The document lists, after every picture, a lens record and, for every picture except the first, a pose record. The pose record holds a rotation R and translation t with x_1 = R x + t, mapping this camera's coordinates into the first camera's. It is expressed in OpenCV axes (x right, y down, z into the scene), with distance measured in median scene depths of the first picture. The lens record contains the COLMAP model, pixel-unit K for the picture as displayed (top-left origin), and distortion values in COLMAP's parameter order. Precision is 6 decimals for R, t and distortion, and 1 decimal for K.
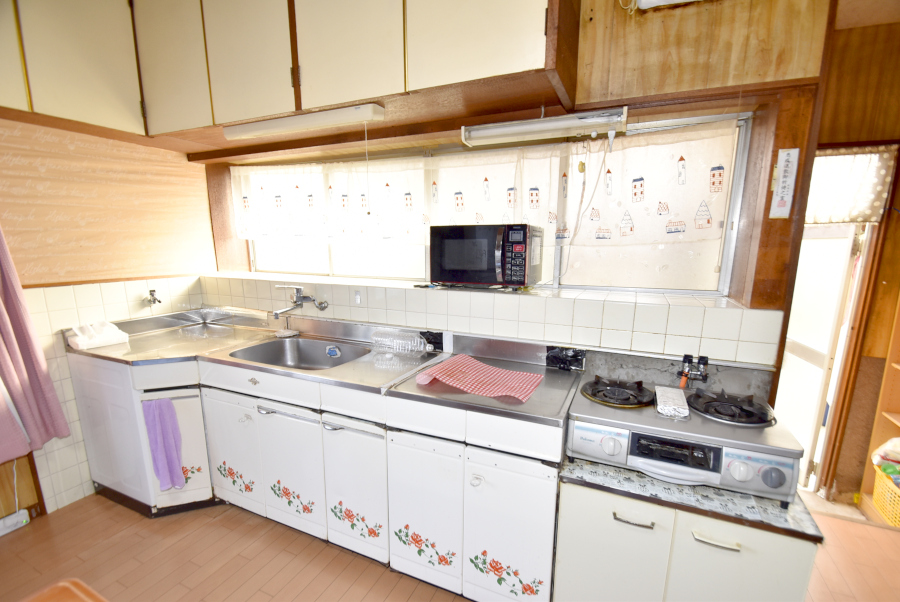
lens RADIAL K [[385.4, 0, 448.0], [0, 385.4, 318.1], [0, 0, 1]] dist [0.002078, -0.008166]
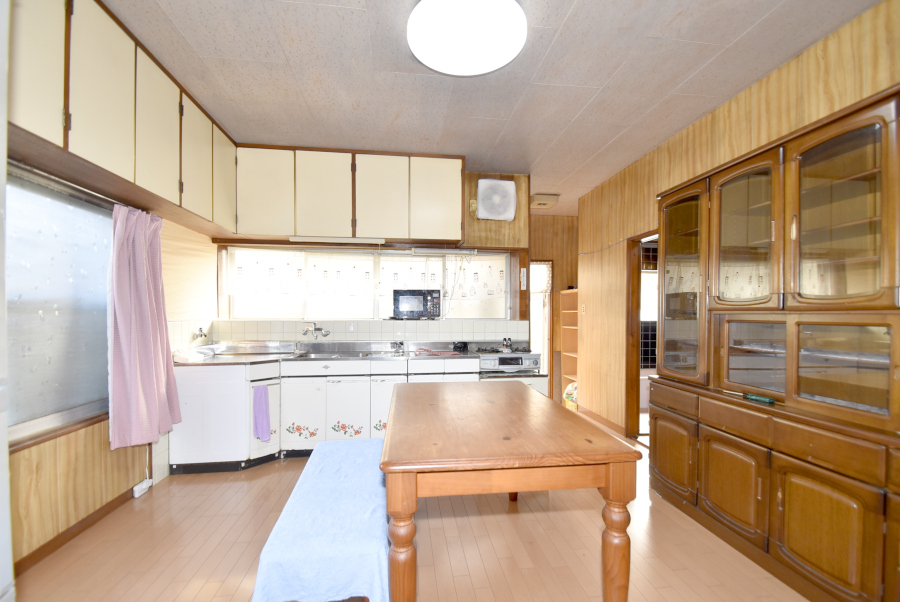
lens RADIAL K [[392.7, 0, 450.6], [0, 392.7, 311.9], [0, 0, 1]] dist [0.000065, -0.000052]
pose [[0.840915, -0.004687, 0.541147, -1.020090], [0.104640, 0.982499, -0.154095, 0.255848], [-0.530954, 0.186206, 0.826689, -0.960485]]
